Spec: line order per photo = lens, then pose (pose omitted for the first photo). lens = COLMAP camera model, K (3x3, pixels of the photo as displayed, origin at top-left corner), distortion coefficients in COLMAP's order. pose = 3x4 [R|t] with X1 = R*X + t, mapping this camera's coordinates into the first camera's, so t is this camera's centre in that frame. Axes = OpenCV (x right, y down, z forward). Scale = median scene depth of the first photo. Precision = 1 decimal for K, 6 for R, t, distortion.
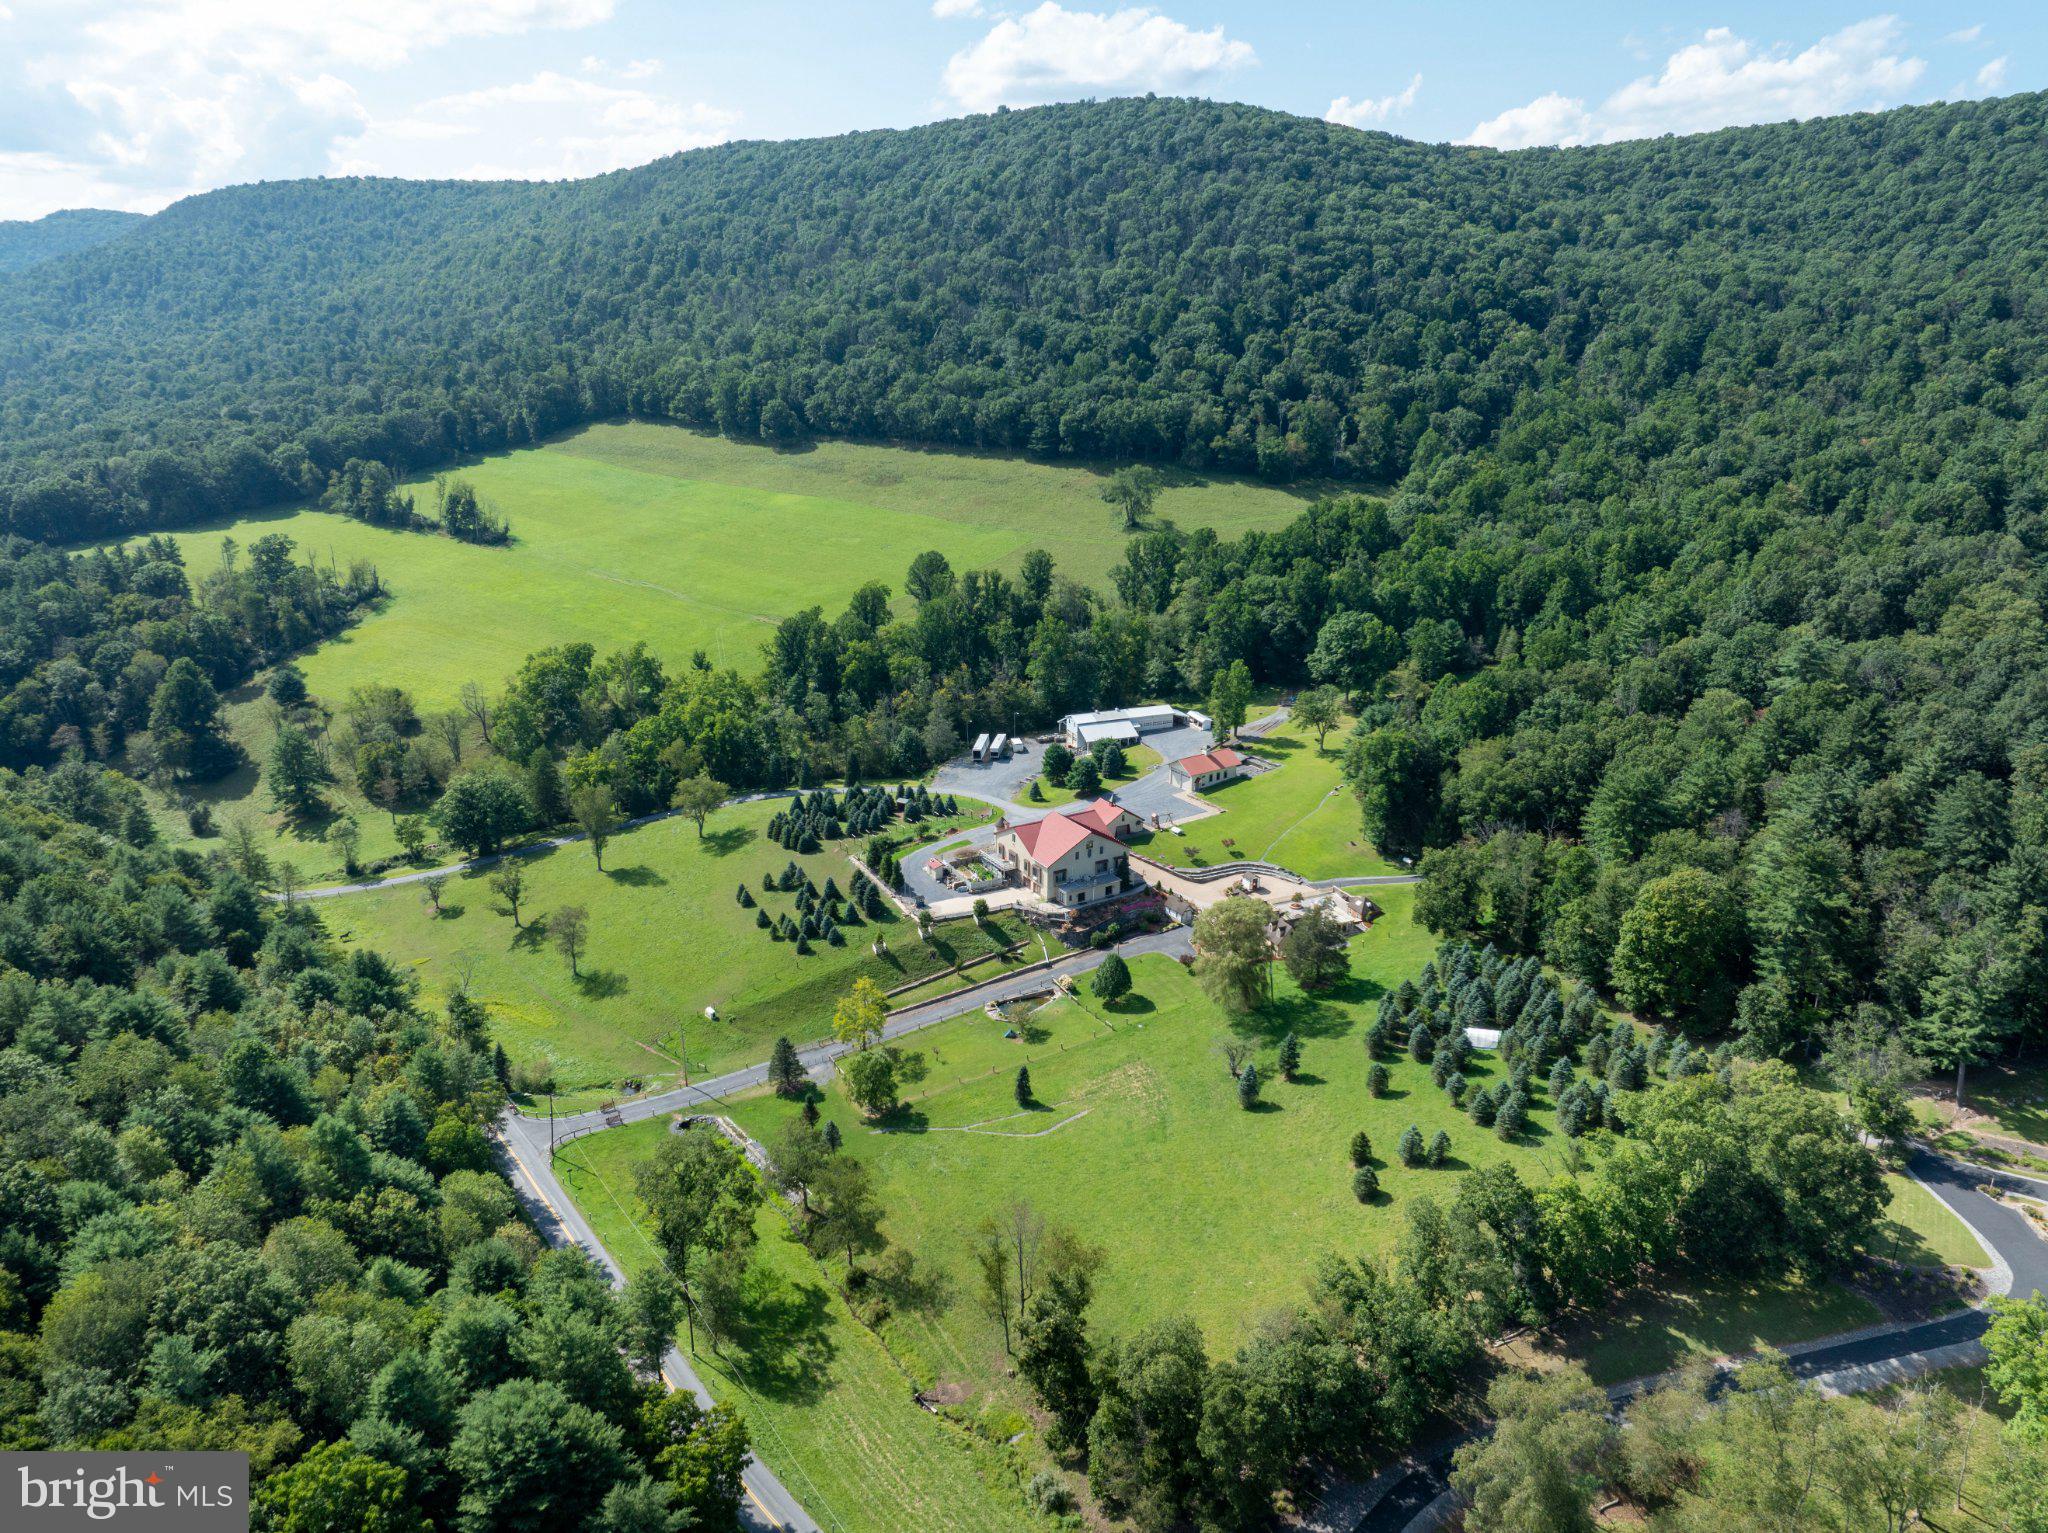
lens RADIAL K [[1440.9, 0, 1011.8], [0, 1440.9, 771.2], [0, 0, 1]] dist [-0.032951, 0.010061]
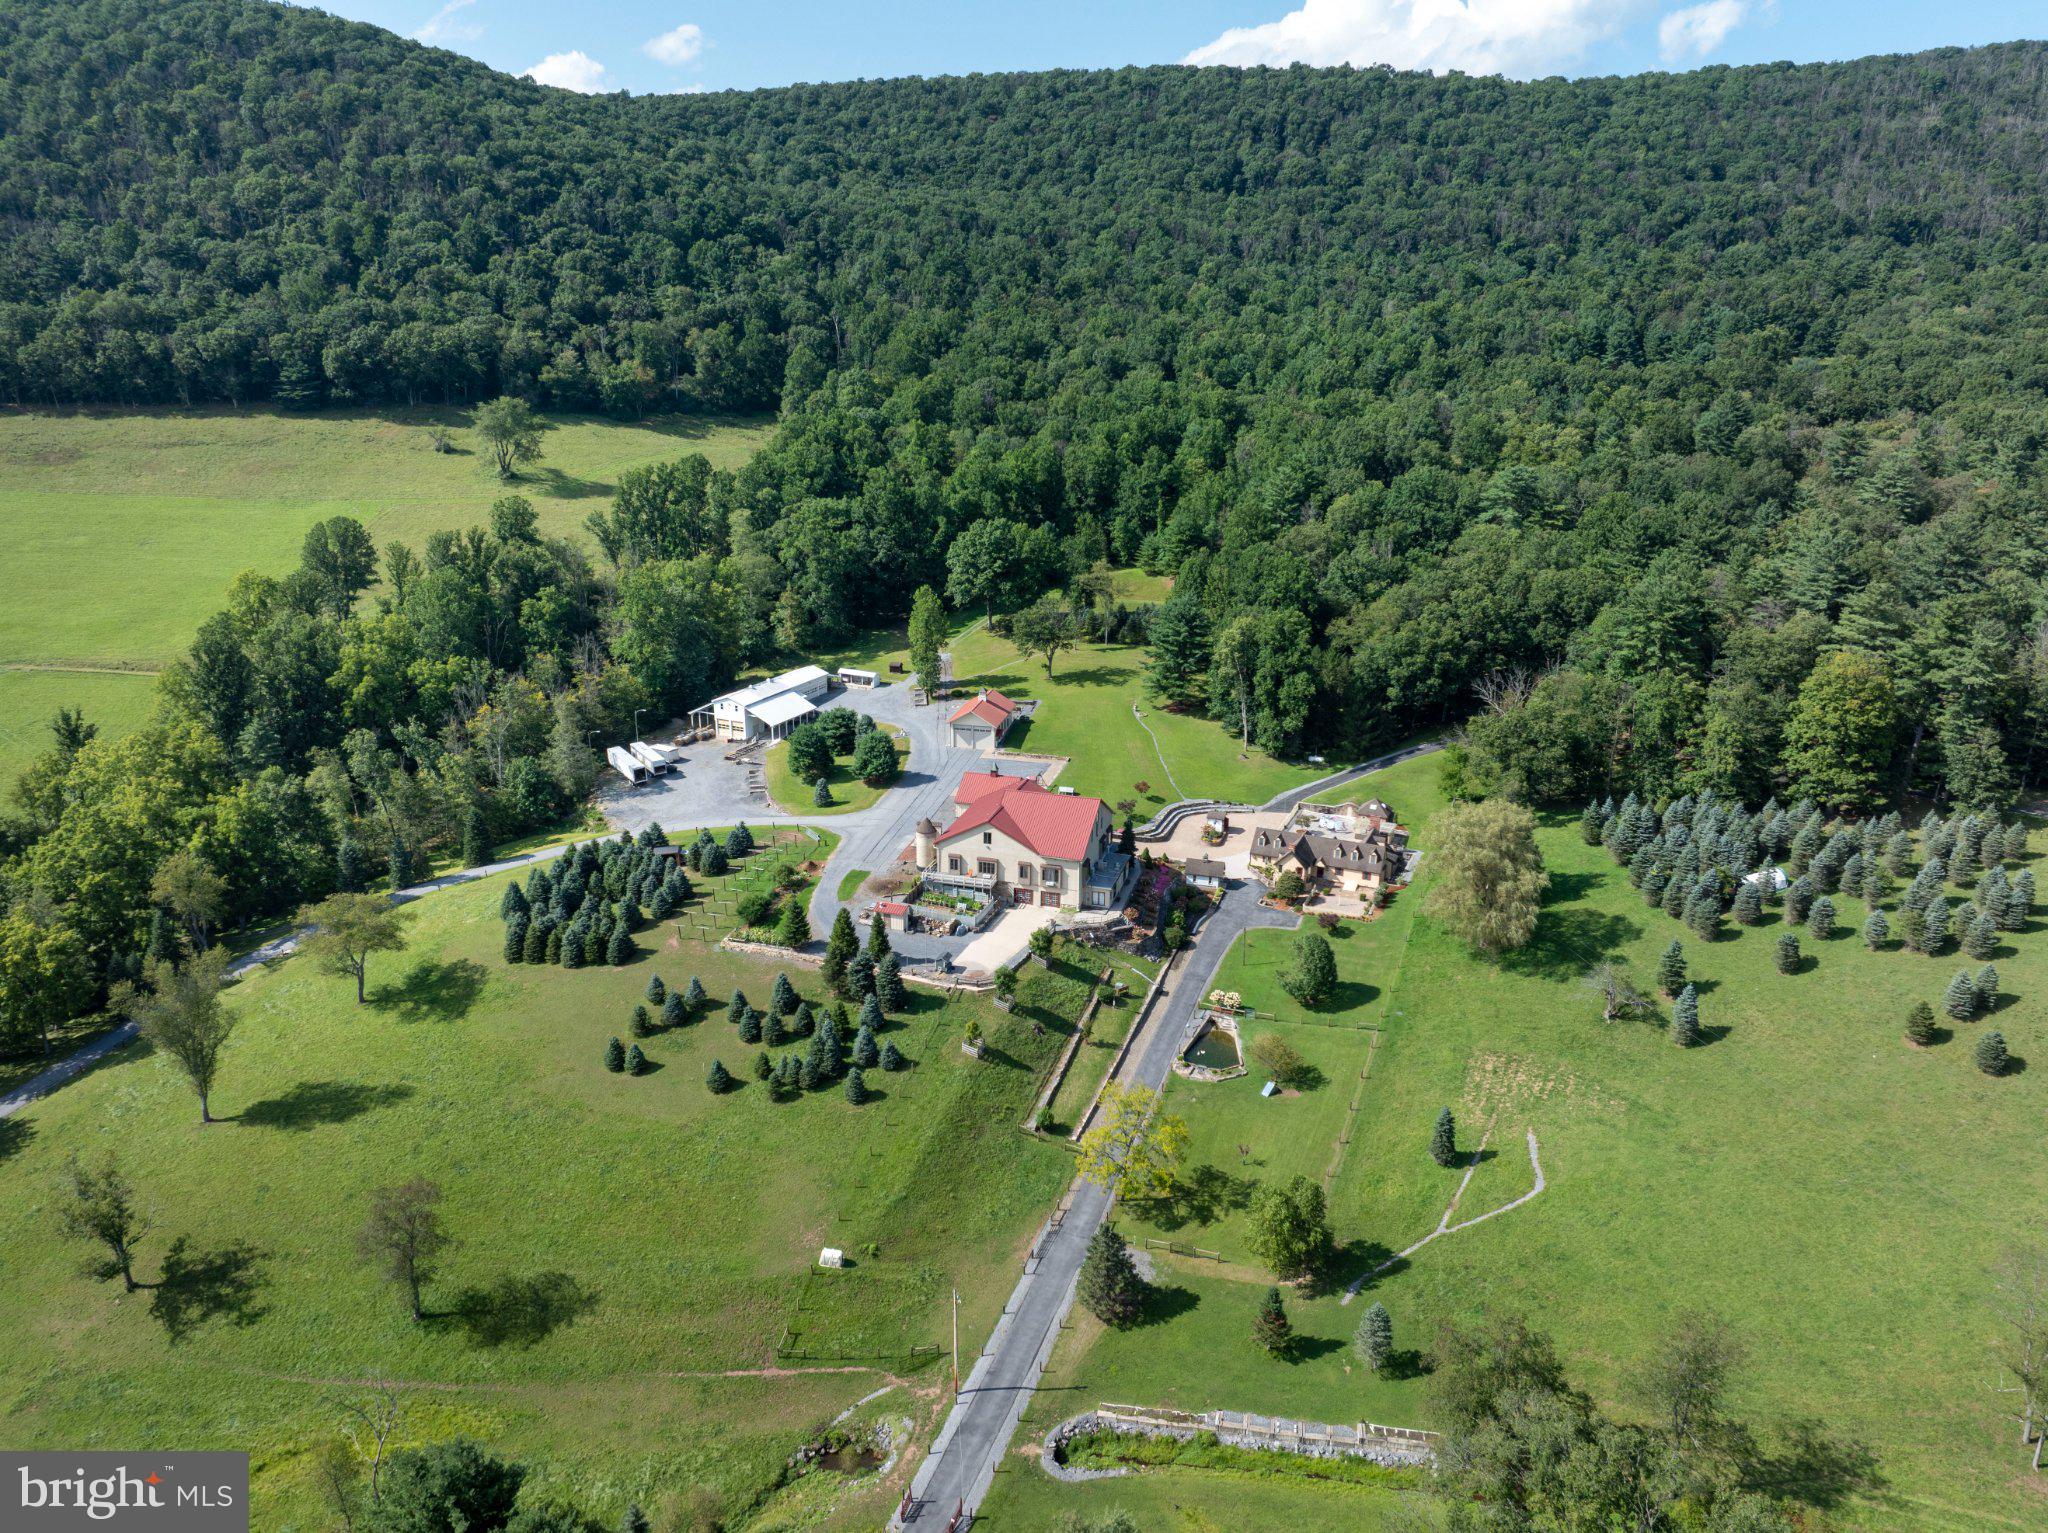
lens RADIAL K [[1440.9, 0, 1021.2], [0, 1440.9, 757.8], [0, 0, 1]] dist [-0.032951, 0.010061]
pose [[0.735599, -0.202139, 0.646555, -0.333408], [0.212729, 0.975089, 0.062825, -0.024127], [-0.643148, 0.091327, 0.760276, 0.375534]]
